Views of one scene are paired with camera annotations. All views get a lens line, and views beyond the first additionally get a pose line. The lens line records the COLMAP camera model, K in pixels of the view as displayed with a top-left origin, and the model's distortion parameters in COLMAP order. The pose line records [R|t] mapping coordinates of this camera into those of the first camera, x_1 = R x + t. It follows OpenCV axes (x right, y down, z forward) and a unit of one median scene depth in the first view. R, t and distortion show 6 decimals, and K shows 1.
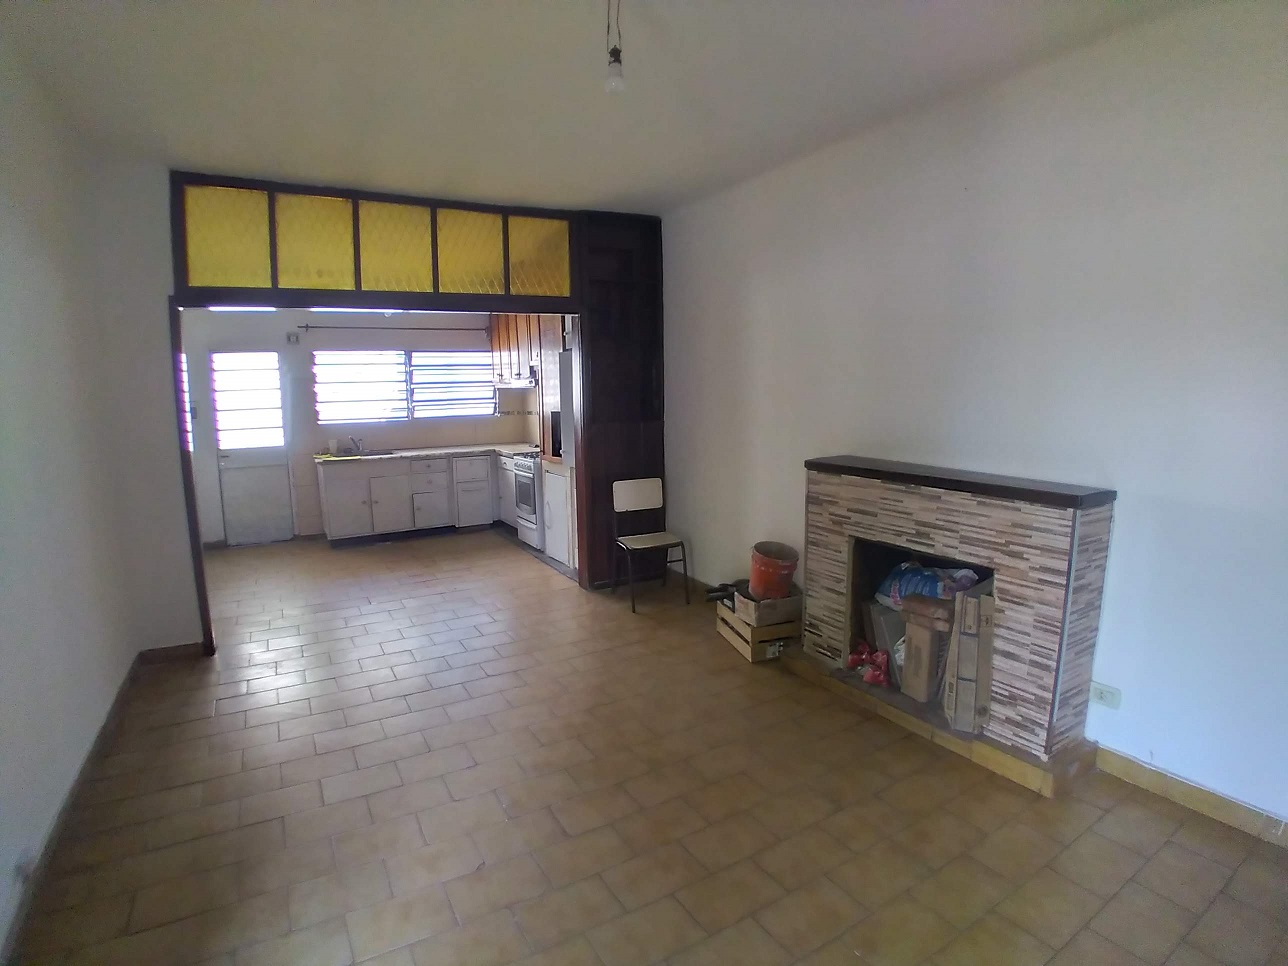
lens RADIAL K [[653.3, 0, 643.7], [0, 653.3, 482.5], [0, 0, 1]] dist [-0.085199, 0.001787]
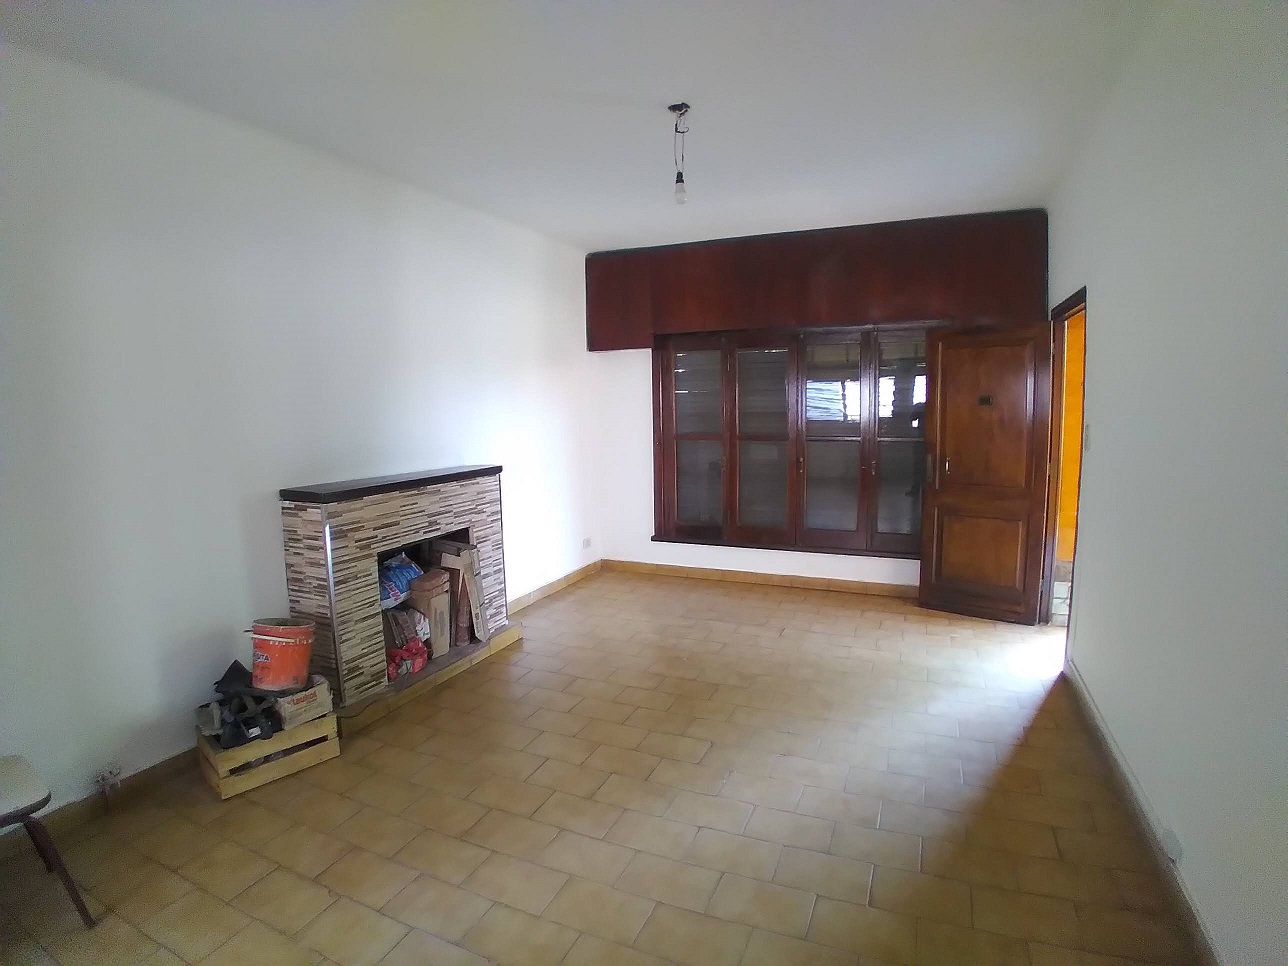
lens RADIAL K [[653.3, 0, 643.1], [0, 653.3, 476.0], [0, 0, 1]] dist [-0.085199, 0.001787]
pose [[-0.573519, -0.066607, 0.816480, -0.353374], [0.144623, 0.972802, 0.180946, -0.076094], [-0.806325, 0.221857, -0.548287, 0.565651]]
